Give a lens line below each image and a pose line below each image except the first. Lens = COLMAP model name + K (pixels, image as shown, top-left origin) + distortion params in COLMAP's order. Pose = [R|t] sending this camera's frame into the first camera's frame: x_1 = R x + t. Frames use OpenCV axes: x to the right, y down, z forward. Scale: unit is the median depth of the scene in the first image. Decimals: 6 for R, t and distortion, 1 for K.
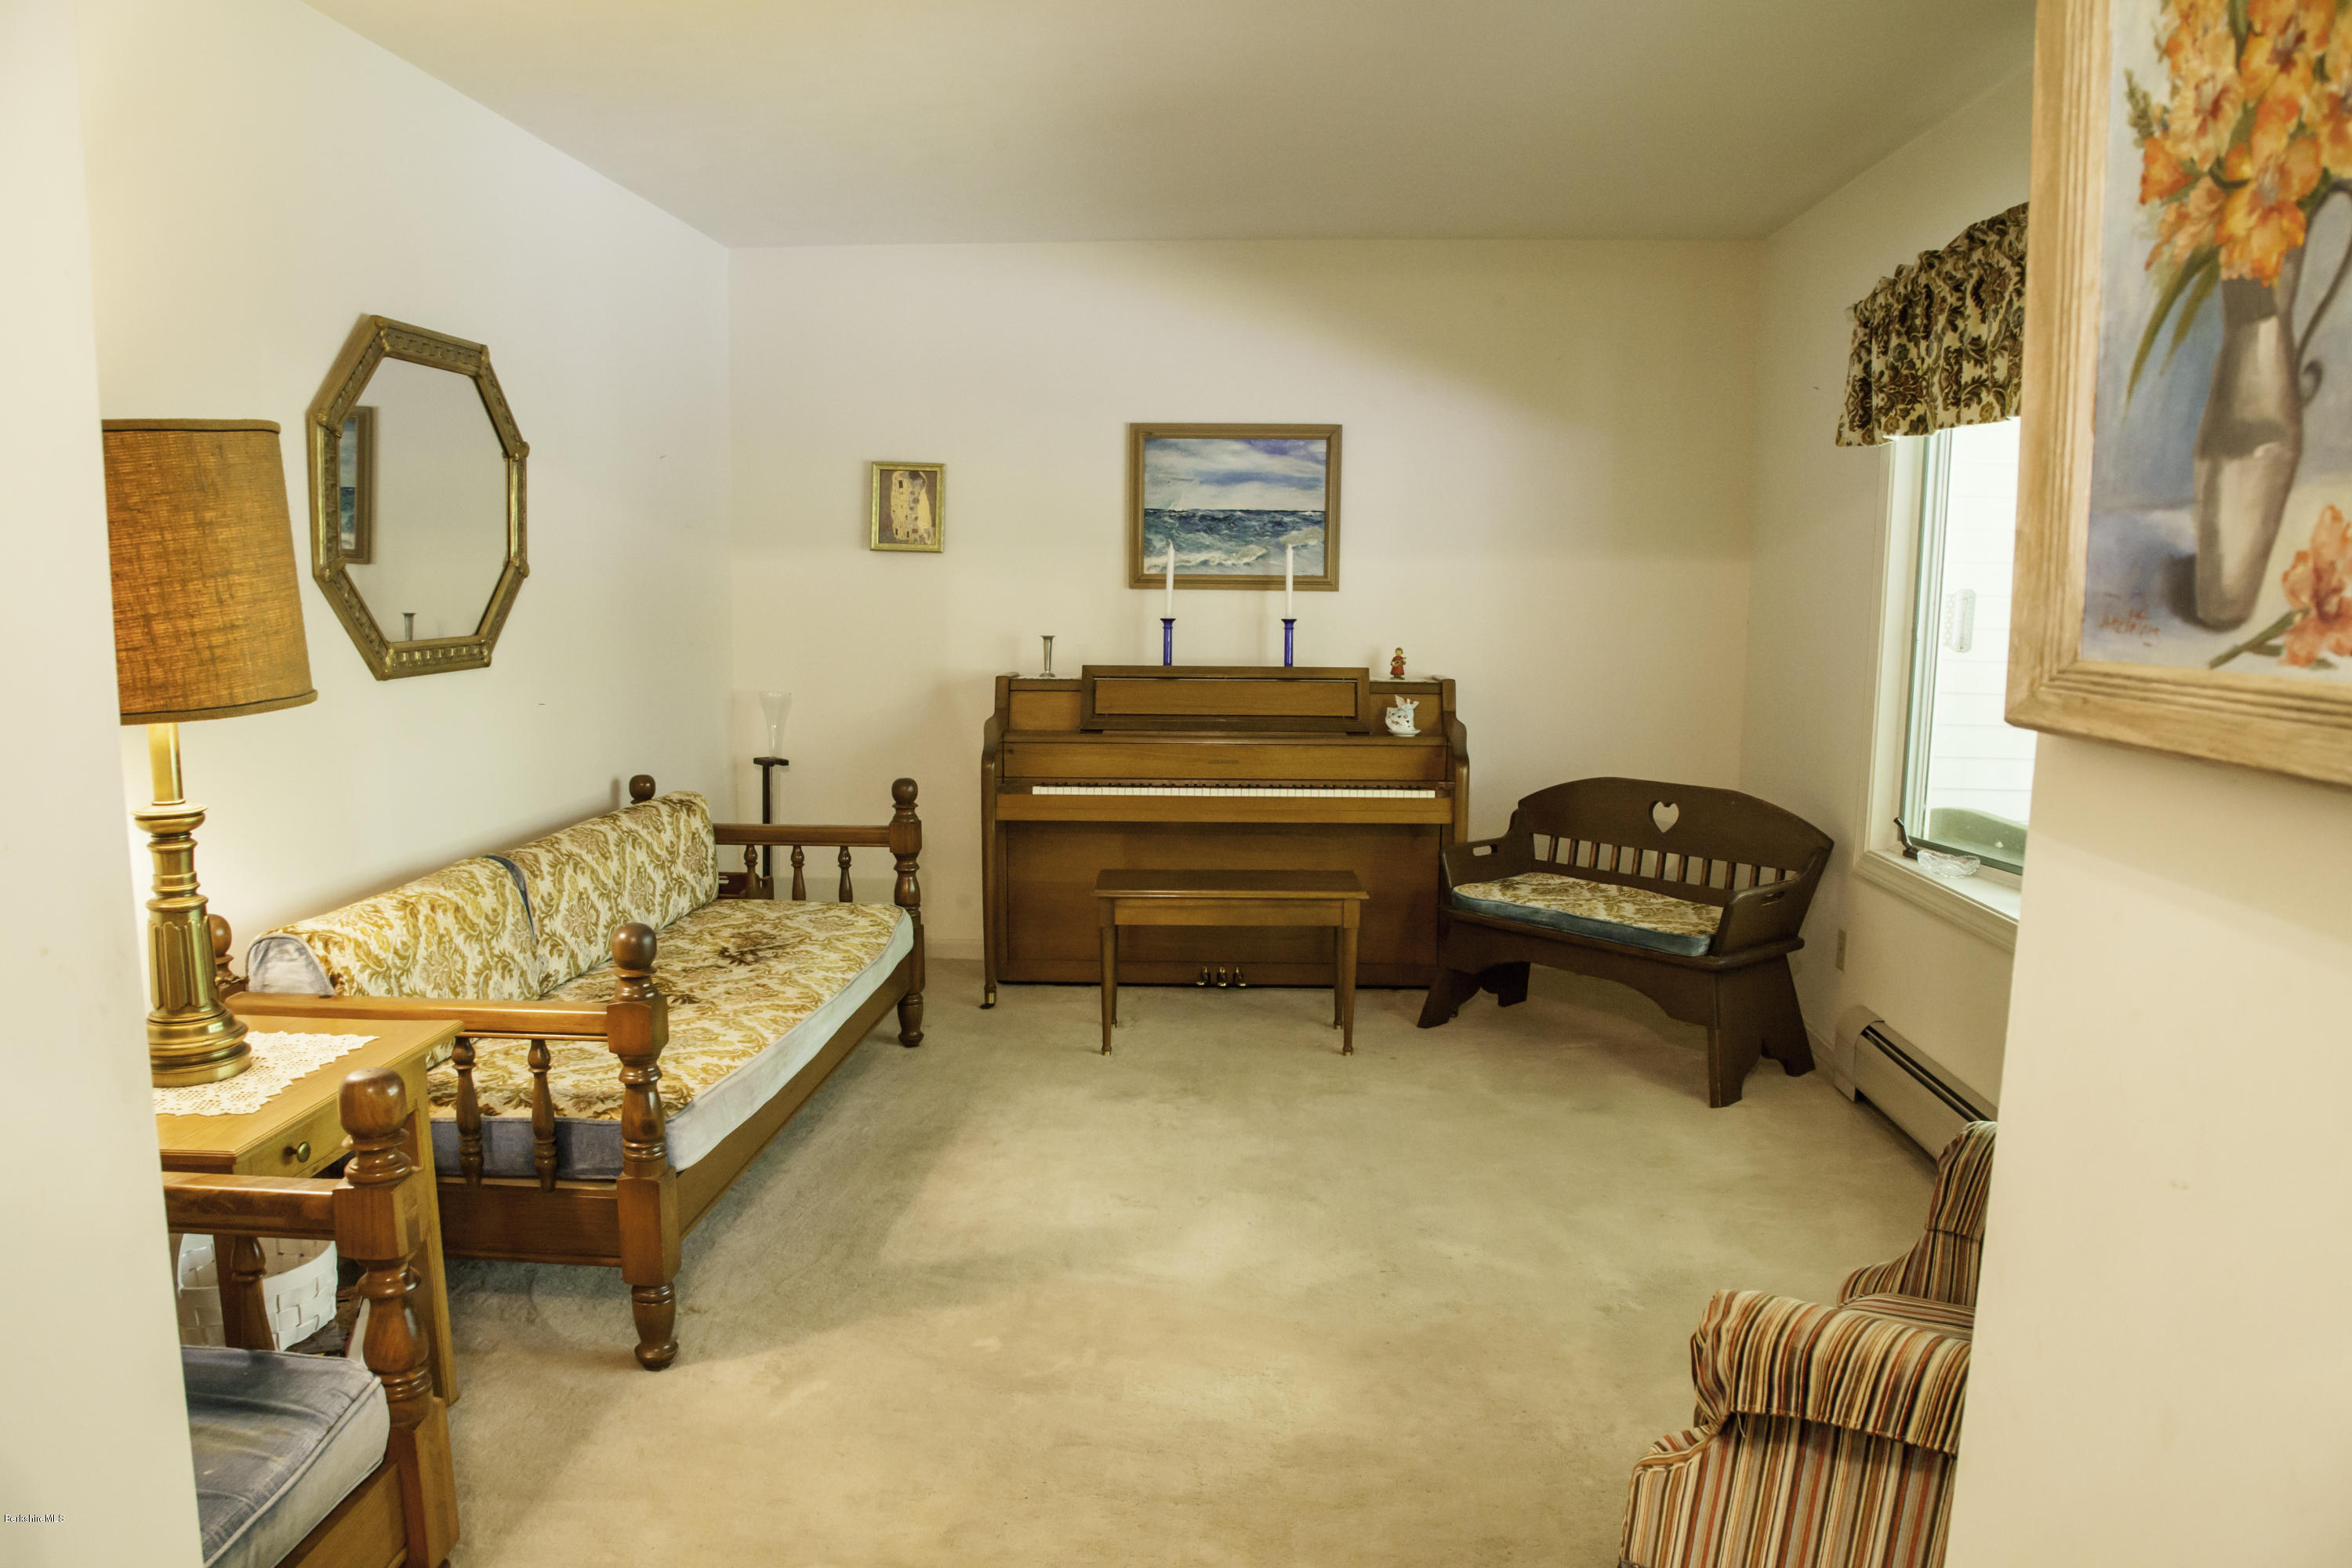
lens RADIAL K [[1626.0, 0, 1177.5], [0, 1626.0, 780.9], [0, 0, 1]] dist [-0.069497, -0.002119]
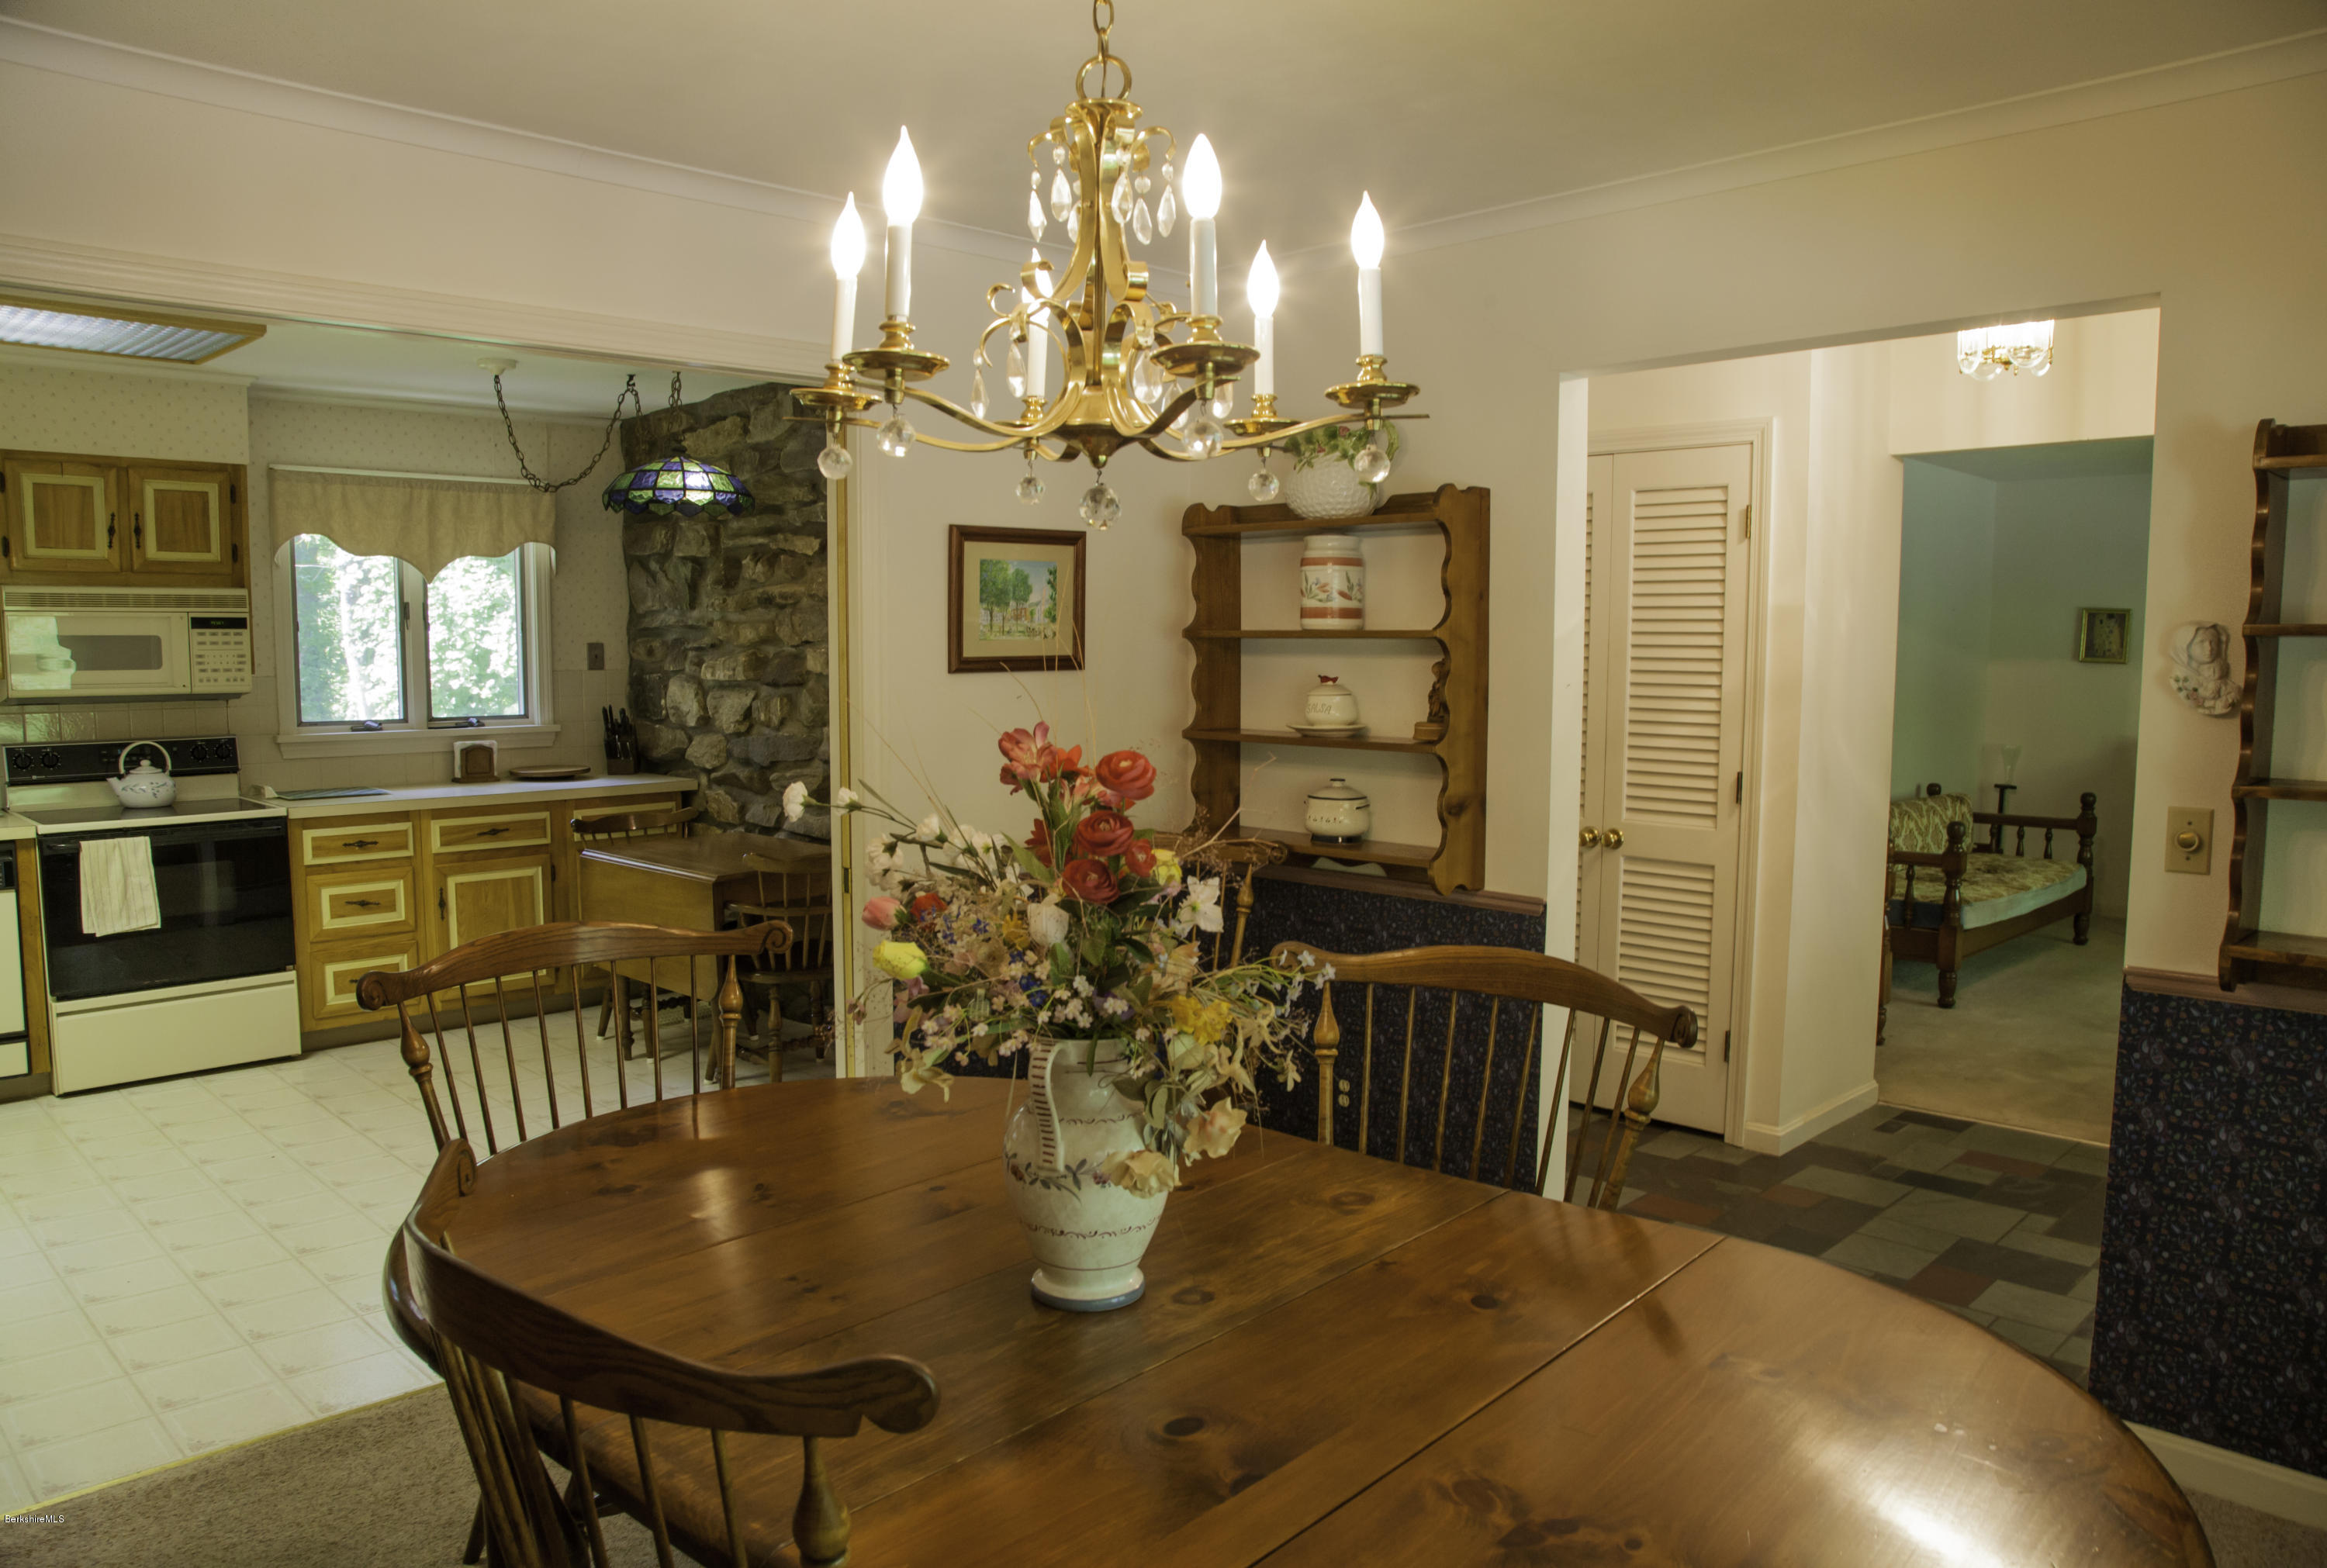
lens RADIAL K [[1608.5, 0, 1169.6], [0, 1608.5, 785.4], [0, 0, 1]] dist [-0.069497, -0.002119]
pose [[0.755255, 0.058155, -0.652846, 0.194654], [-0.089286, 0.995899, -0.014579, 0.105327], [0.649321, 0.069301, 0.757350, -0.961176]]
